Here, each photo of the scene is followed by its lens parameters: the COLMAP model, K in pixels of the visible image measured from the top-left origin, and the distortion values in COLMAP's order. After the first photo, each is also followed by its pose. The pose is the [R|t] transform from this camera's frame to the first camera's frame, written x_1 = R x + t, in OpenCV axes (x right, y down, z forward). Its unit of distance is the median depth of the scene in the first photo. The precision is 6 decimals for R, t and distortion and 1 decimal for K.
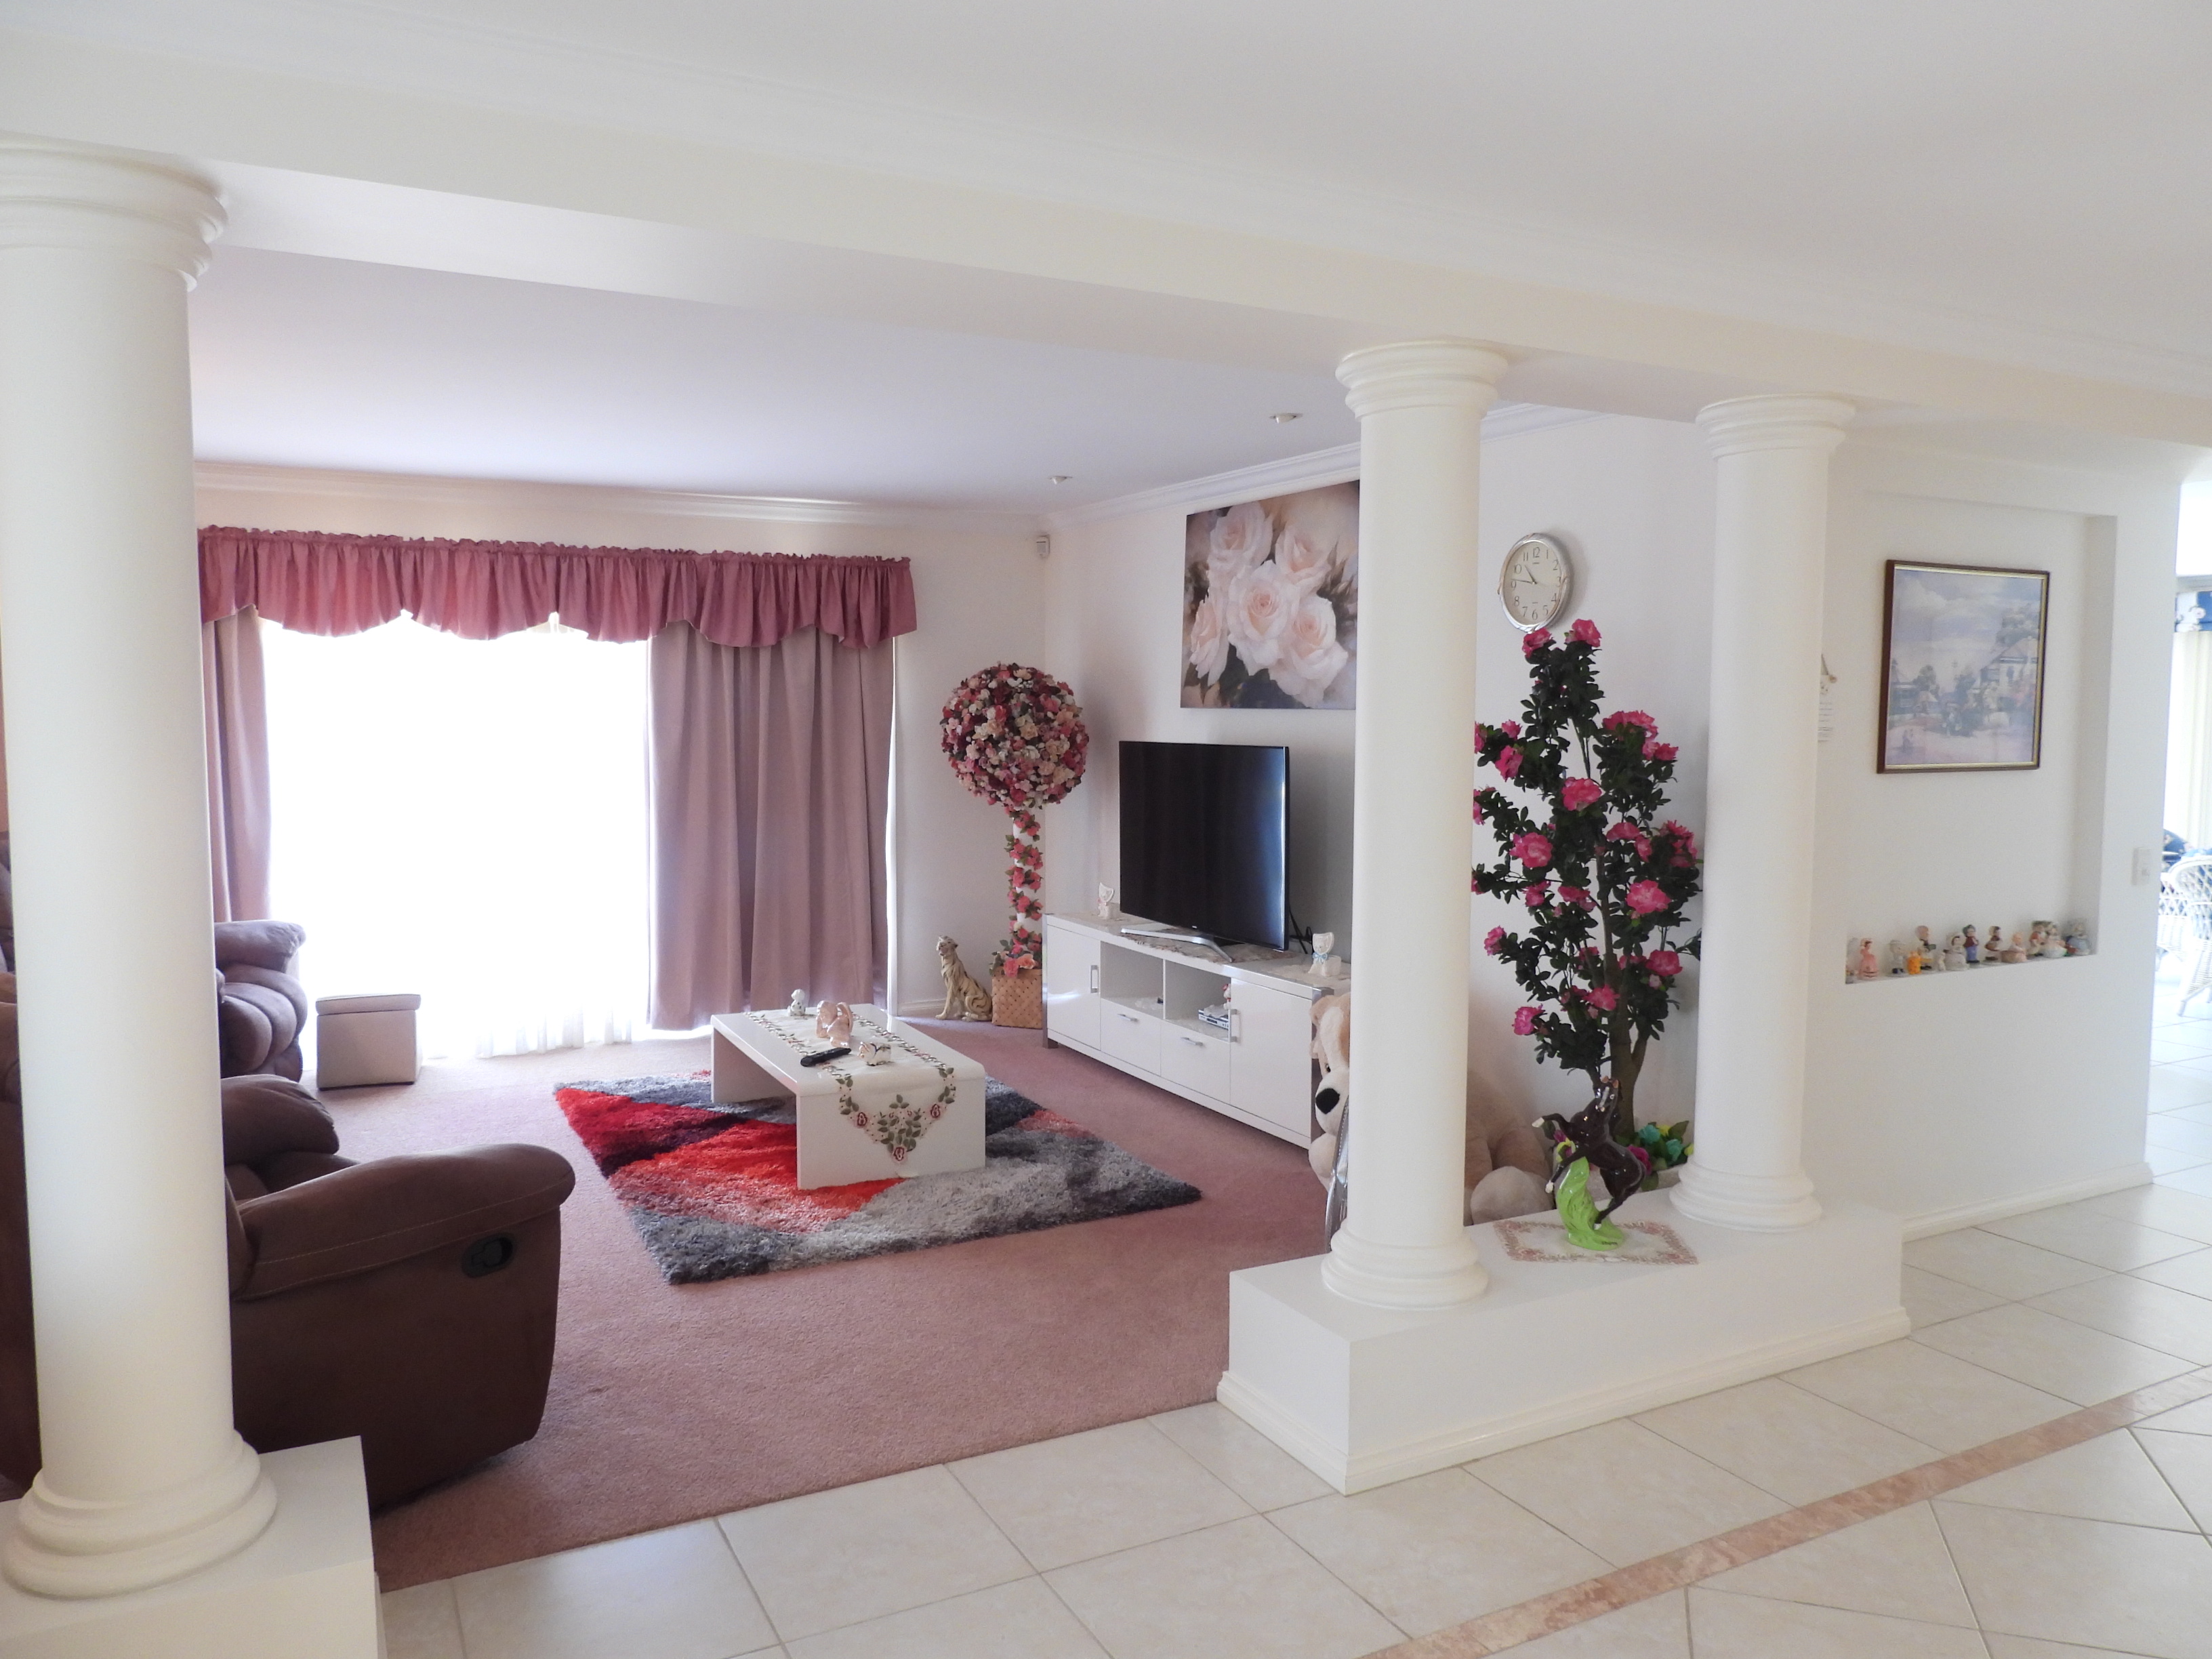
lens RADIAL K [[1590.3, 0, 1104.1], [0, 1590.3, 830.4], [0, 0, 1]] dist [-0.015332, 0.005292]
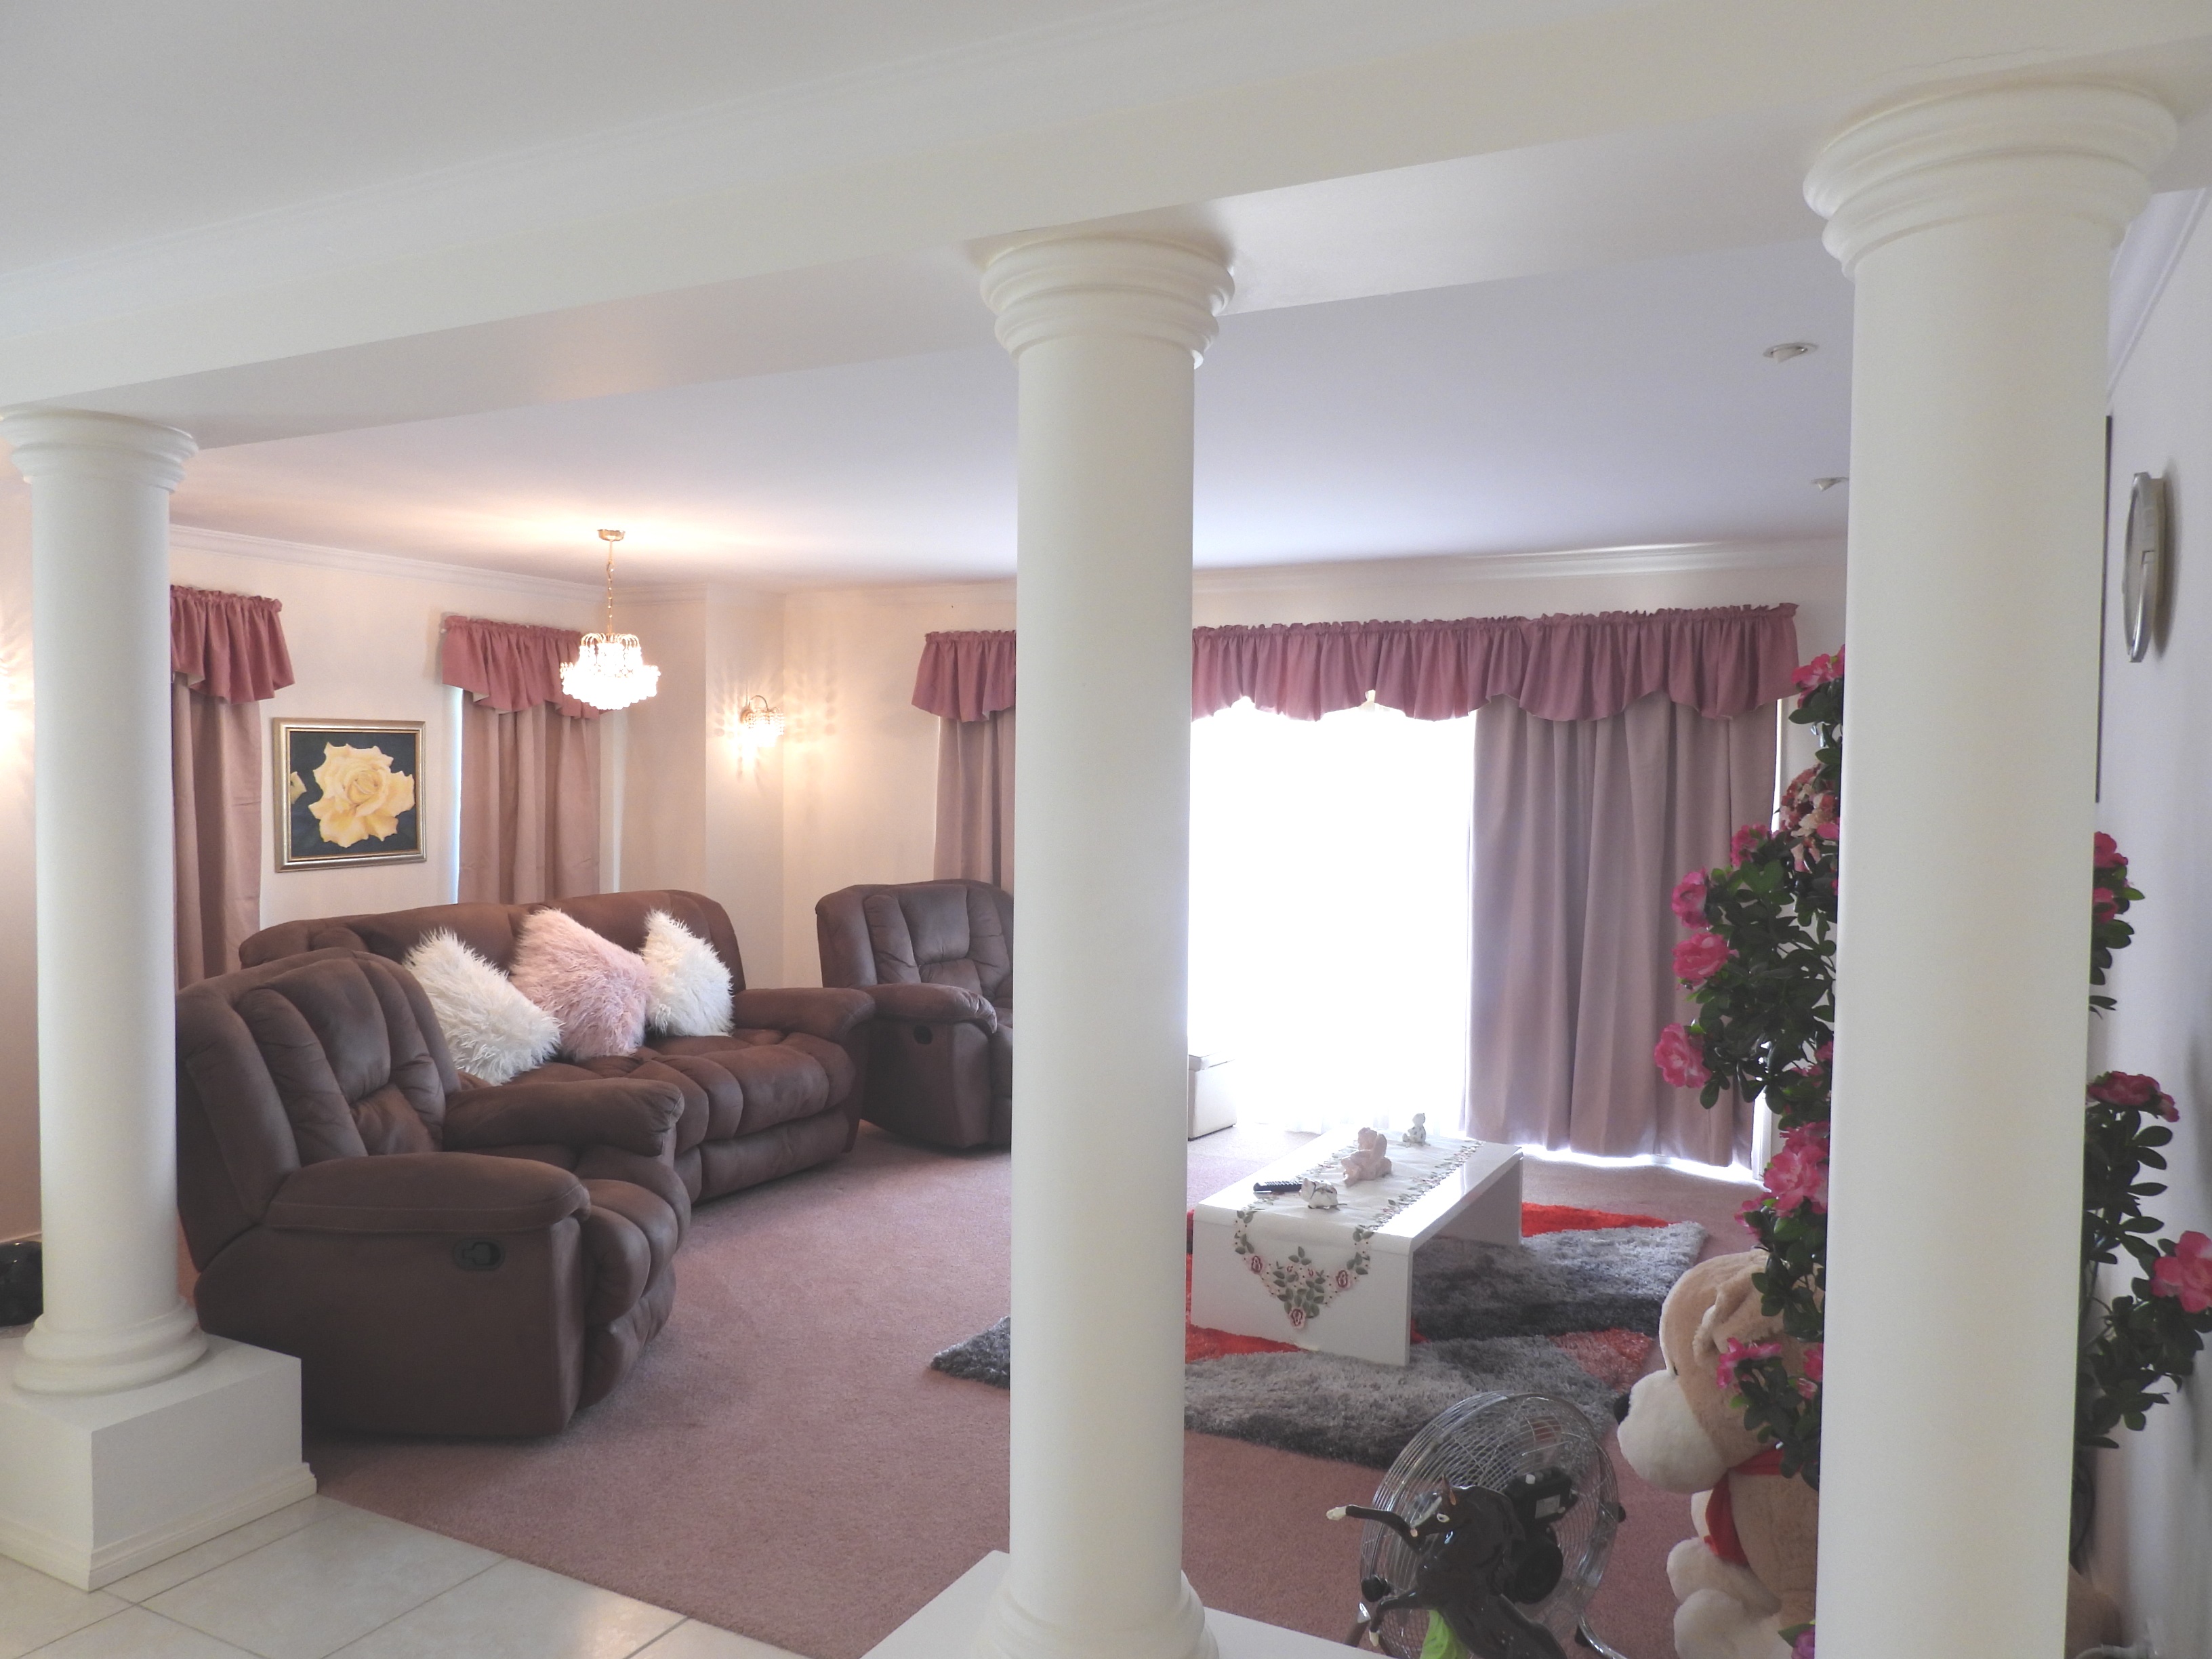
lens RADIAL K [[1590.3, 0, 1102.1], [0, 1590.3, 829.6], [0, 0, 1]] dist [-0.015332, 0.005292]
pose [[0.576081, 0.030411, -0.816826, 0.494644], [-0.072573, 0.997264, -0.014054, -0.035429], [0.814164, 0.067376, 0.576712, 0.415310]]
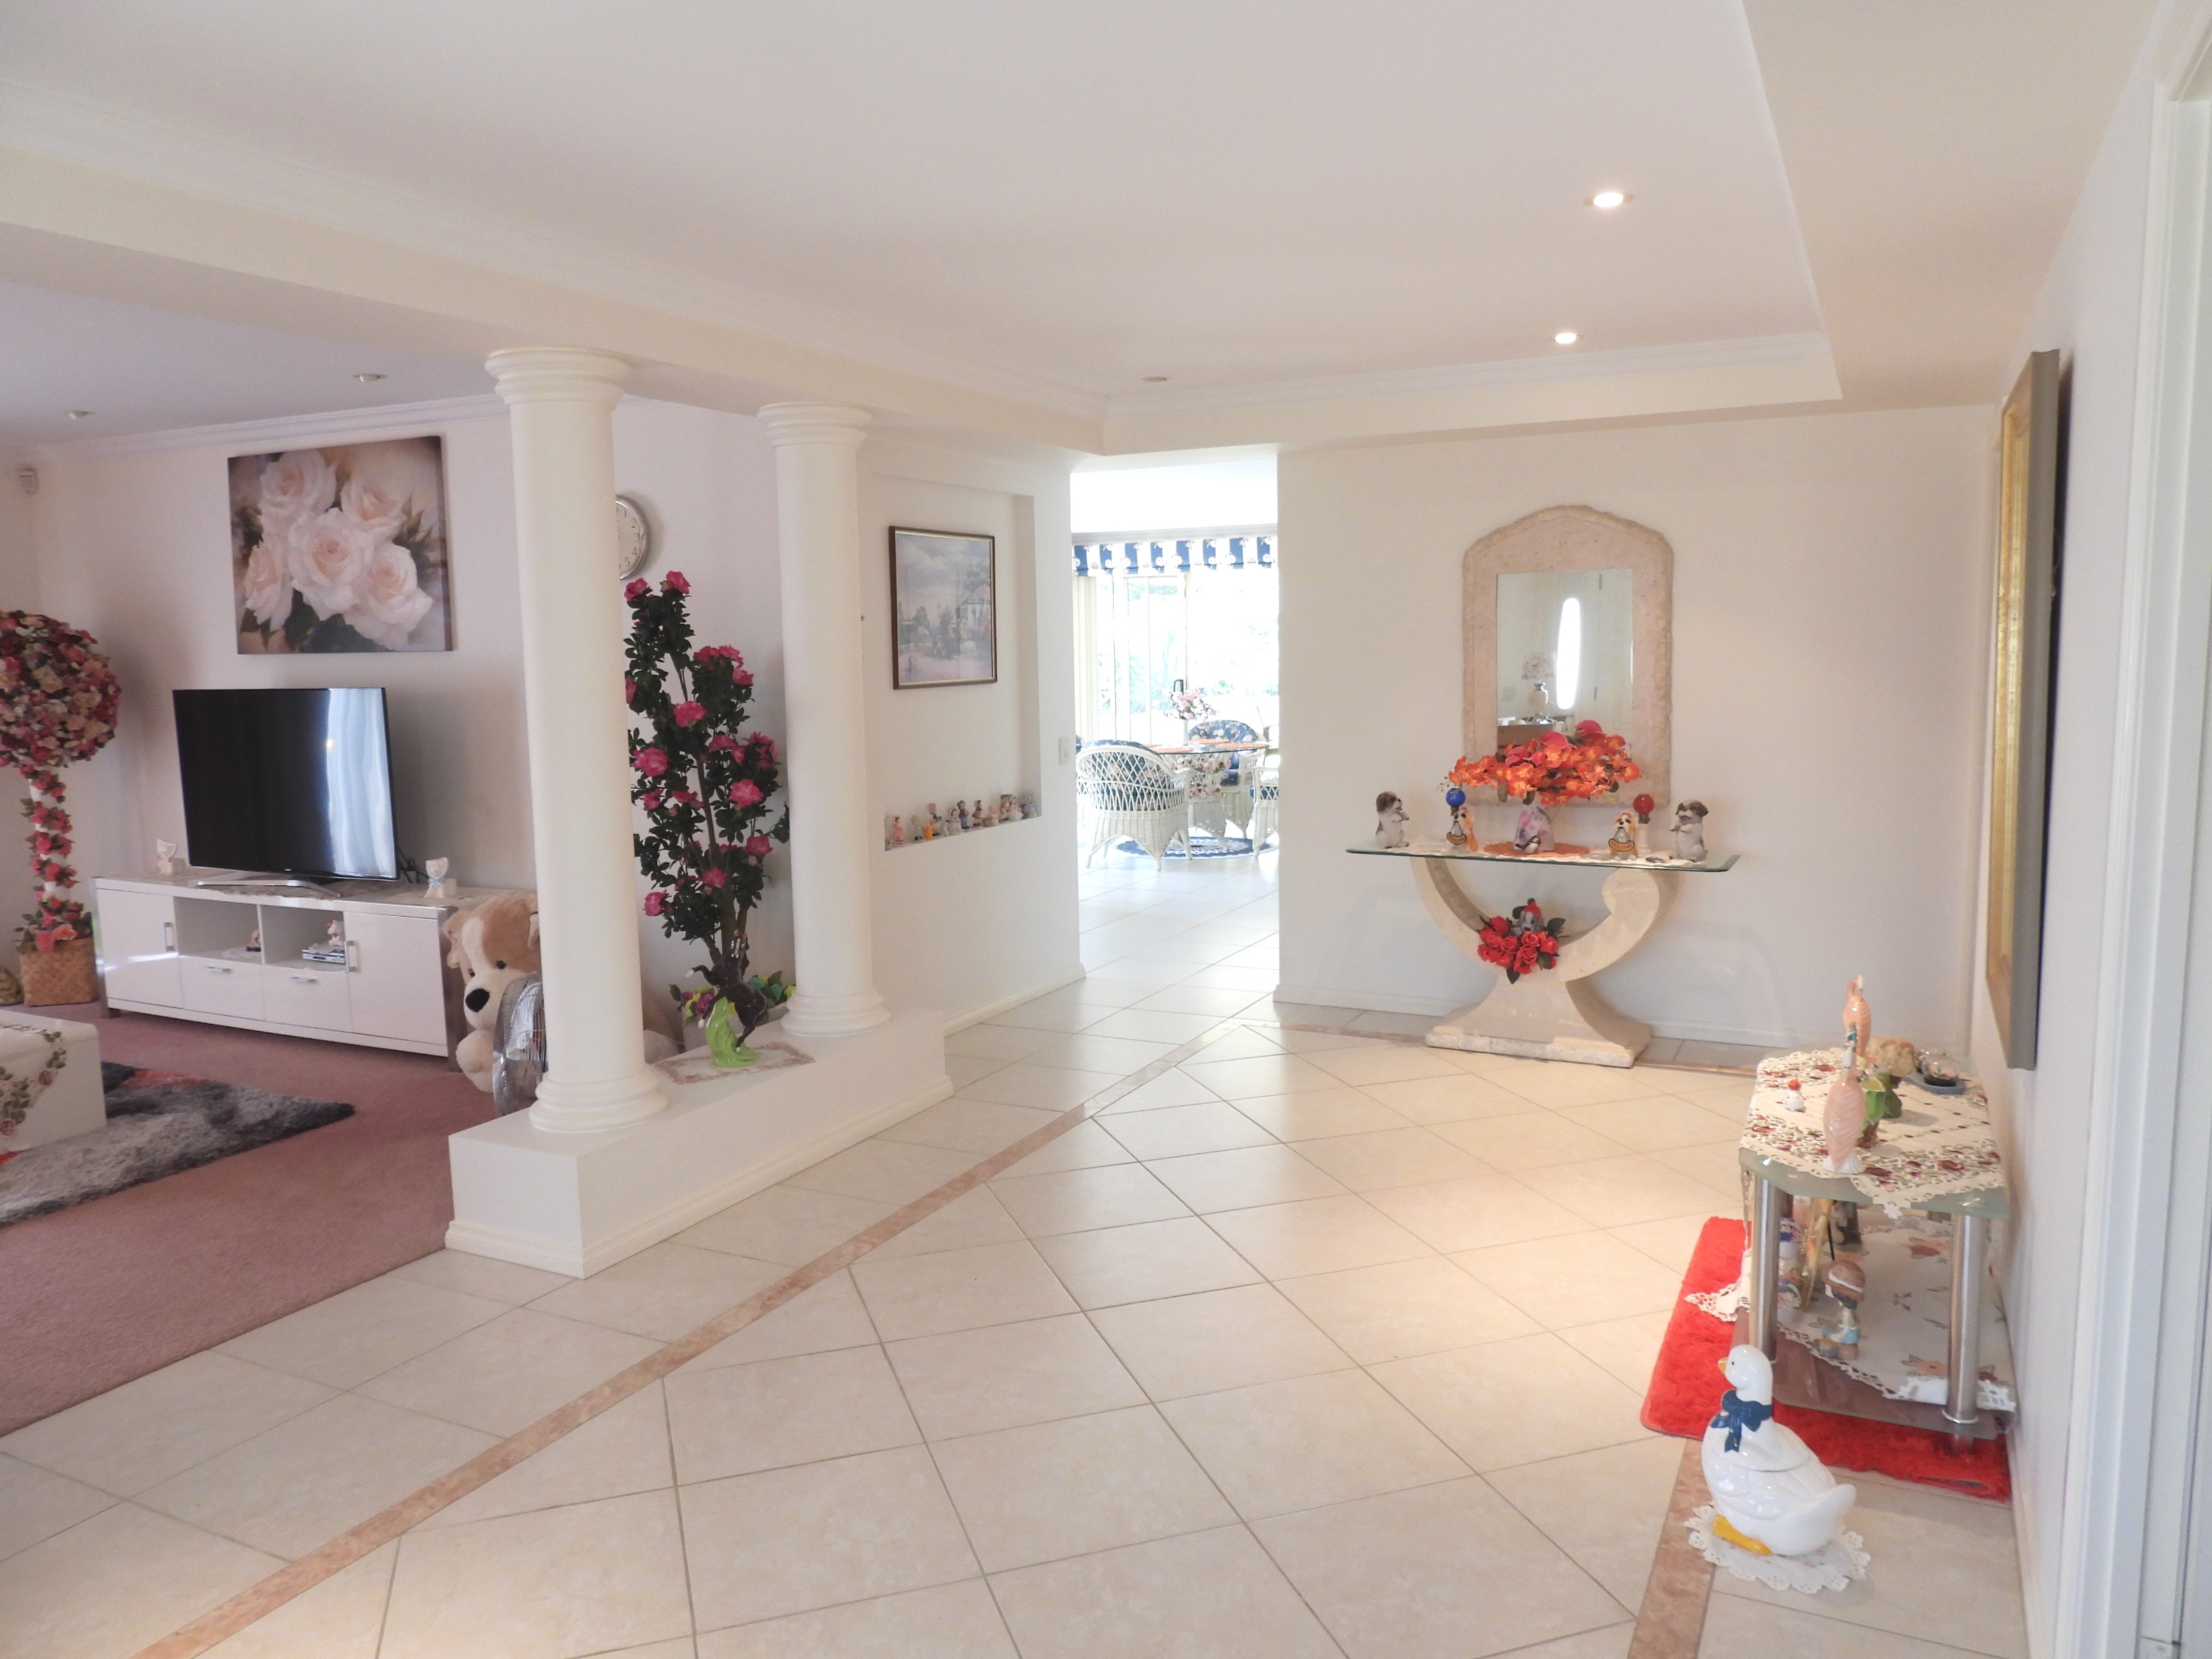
lens RADIAL K [[1590.3, 0, 1113.1], [0, 1590.3, 825.3], [0, 0, 1]] dist [-0.015332, 0.005292]
pose [[0.807611, -0.086474, 0.583341, -0.130945], [0.066014, 0.996230, 0.056287, 0.012809], [-0.586009, -0.006950, 0.810275, -0.159037]]
